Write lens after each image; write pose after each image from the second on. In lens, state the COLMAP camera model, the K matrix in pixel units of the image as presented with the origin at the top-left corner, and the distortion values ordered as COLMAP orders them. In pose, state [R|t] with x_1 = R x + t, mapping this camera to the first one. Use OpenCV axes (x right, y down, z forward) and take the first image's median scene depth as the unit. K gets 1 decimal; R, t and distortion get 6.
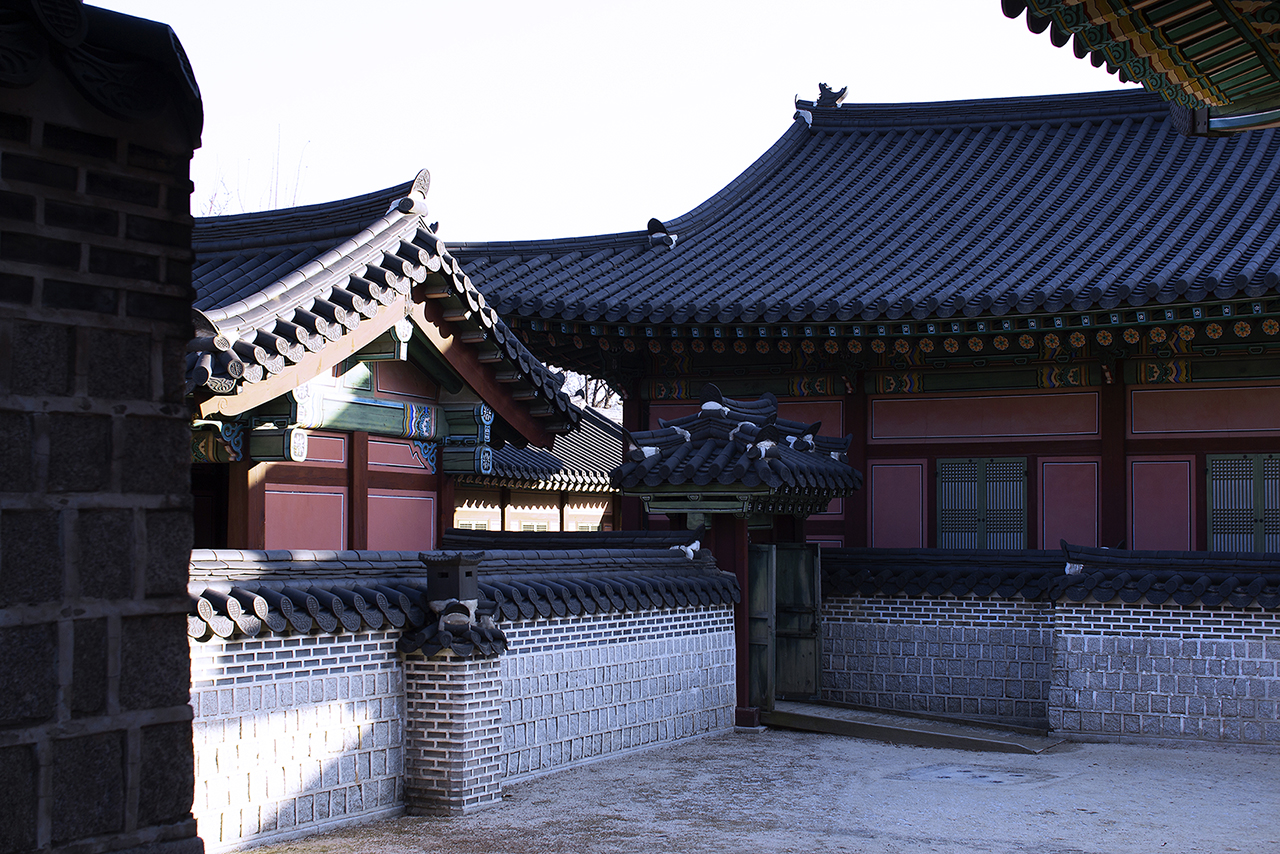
lens RADIAL K [[1730.2, 0, 640.0], [0, 1730.2, 427.0], [0, 0, 1]] dist [-0.027400, -0.010946]
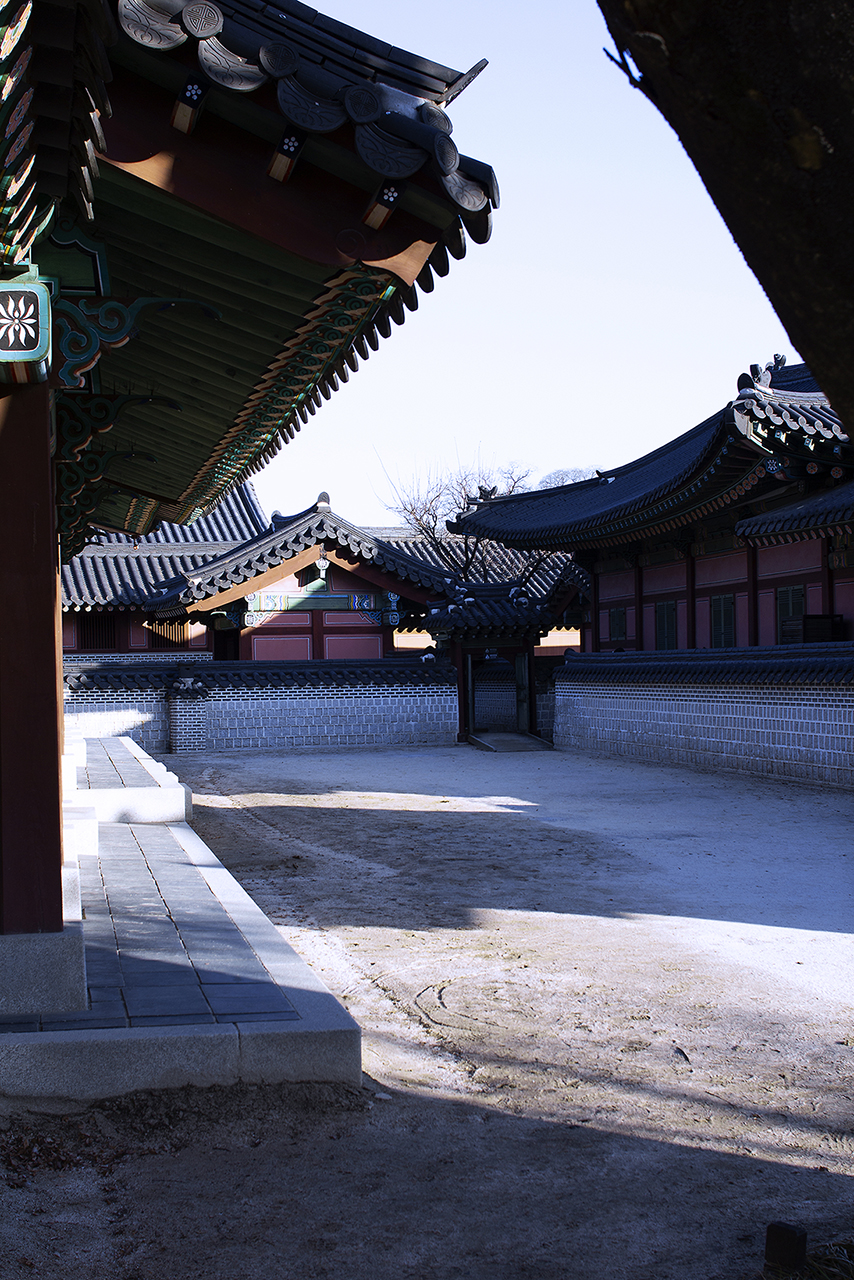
lens RADIAL K [[1730.2, 0, 427.0], [0, 1730.2, 640.0], [0, 0, 1]] dist [-0.027400, -0.010946]
pose [[0.683584, -0.034375, -0.729062, 1.580417], [0.066075, 0.997703, 0.014912, 0.017807], [0.726875, -0.058366, 0.684285, -0.451648]]
